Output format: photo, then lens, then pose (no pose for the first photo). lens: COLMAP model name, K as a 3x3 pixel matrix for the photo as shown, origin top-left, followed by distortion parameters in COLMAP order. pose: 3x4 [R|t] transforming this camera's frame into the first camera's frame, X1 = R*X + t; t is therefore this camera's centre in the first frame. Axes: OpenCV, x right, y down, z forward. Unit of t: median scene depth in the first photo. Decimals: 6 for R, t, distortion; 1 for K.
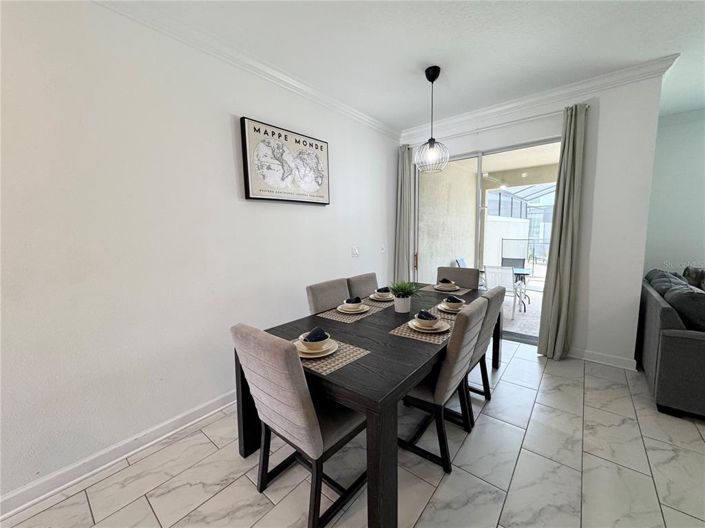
lens RADIAL K [[281.3, 0, 352.5], [0, 281.3, 264.0], [0, 0, 1]] dist [-0.000058, 0.000021]
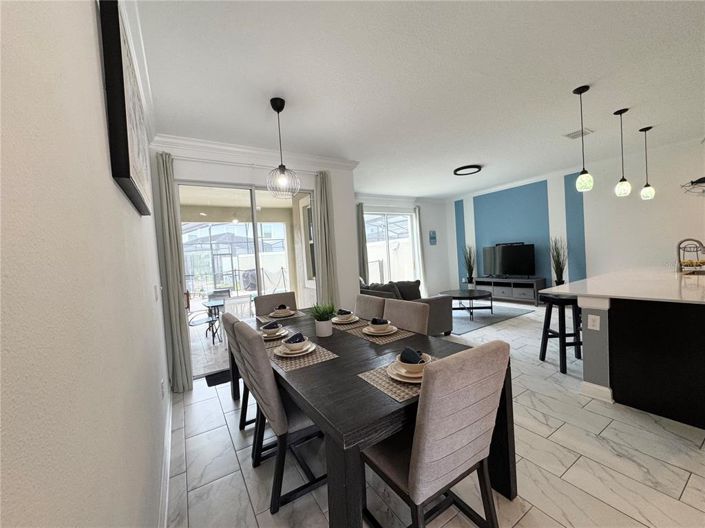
lens RADIAL K [[281.3, 0, 352.5], [0, 281.3, 264.0], [0, 0, 1]] dist [-0.000058, 0.000021]
pose [[0.308668, -0.032716, 0.950607, -0.621380], [0.167124, 0.985726, -0.020342, -0.030071], [-0.936373, 0.165148, 0.309730, 0.505670]]
